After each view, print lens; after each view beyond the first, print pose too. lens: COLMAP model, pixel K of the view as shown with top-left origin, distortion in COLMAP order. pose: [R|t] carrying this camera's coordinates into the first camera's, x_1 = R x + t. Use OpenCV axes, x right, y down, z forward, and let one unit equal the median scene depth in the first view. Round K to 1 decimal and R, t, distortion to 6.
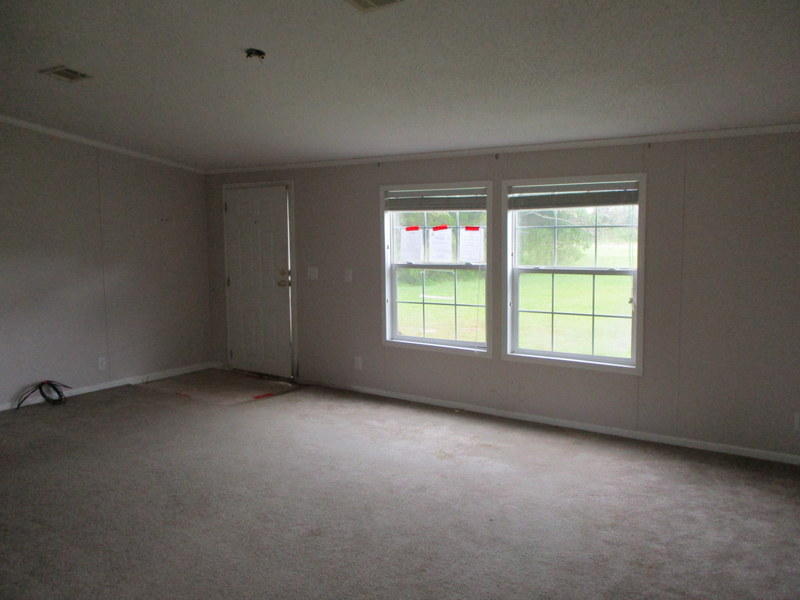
lens RADIAL K [[475.2, 0, 430.1], [0, 475.2, 275.7], [0, 0, 1]] dist [0.004169, 0.002185]
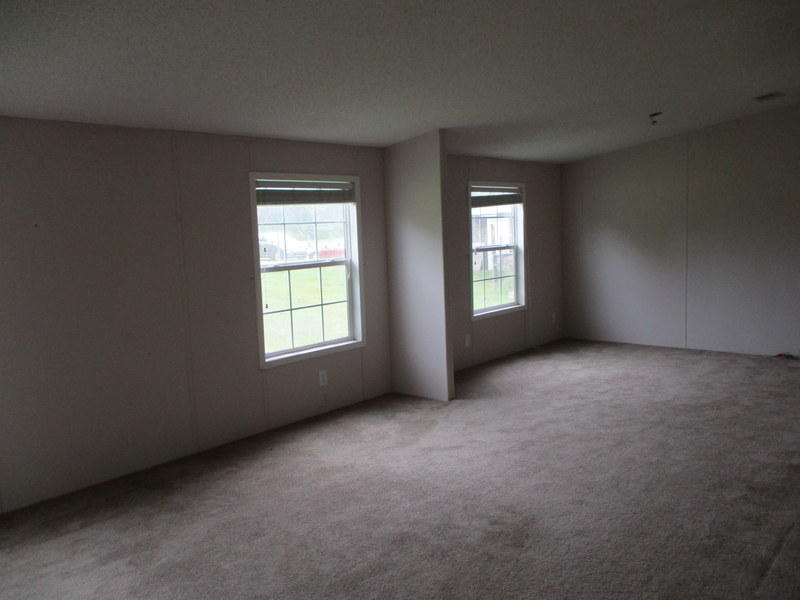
lens RADIAL K [[563.0, 0, 399.9], [0, 563.0, 296.2], [0, 0, 1]] dist [-0.011580, -0.000146]
pose [[0.360714, -0.127340, 0.923943, -0.770435], [0.117330, 0.988961, 0.090495, -0.030444], [-0.925267, 0.075763, 0.371673, 0.357791]]
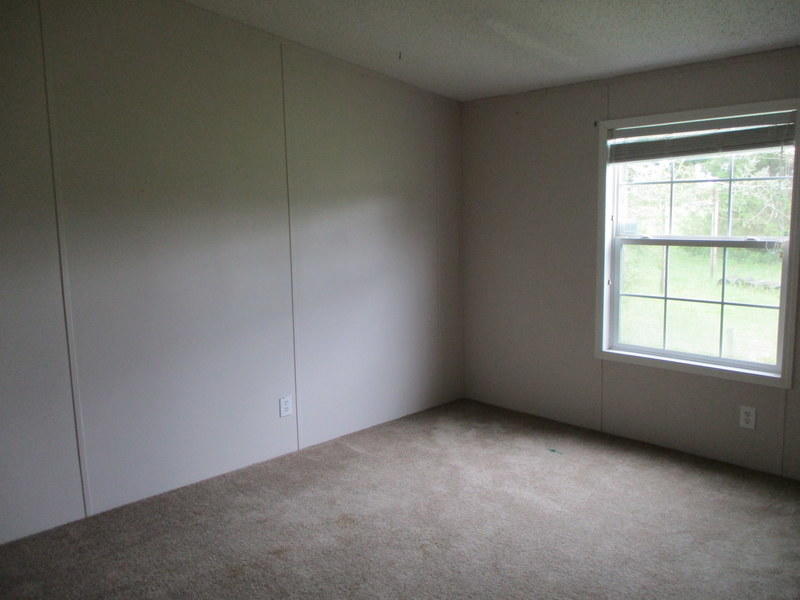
lens RADIAL K [[671.1, 0, 399.6], [0, 671.1, 299.6], [0, 0, 1]] dist [-0.000206, 0.013337]
pose [[0.929008, 0.028197, -0.368985, 0.259317], [-0.003510, 0.997719, 0.067406, 0.010957], [0.370044, -0.061326, 0.926988, -0.129179]]
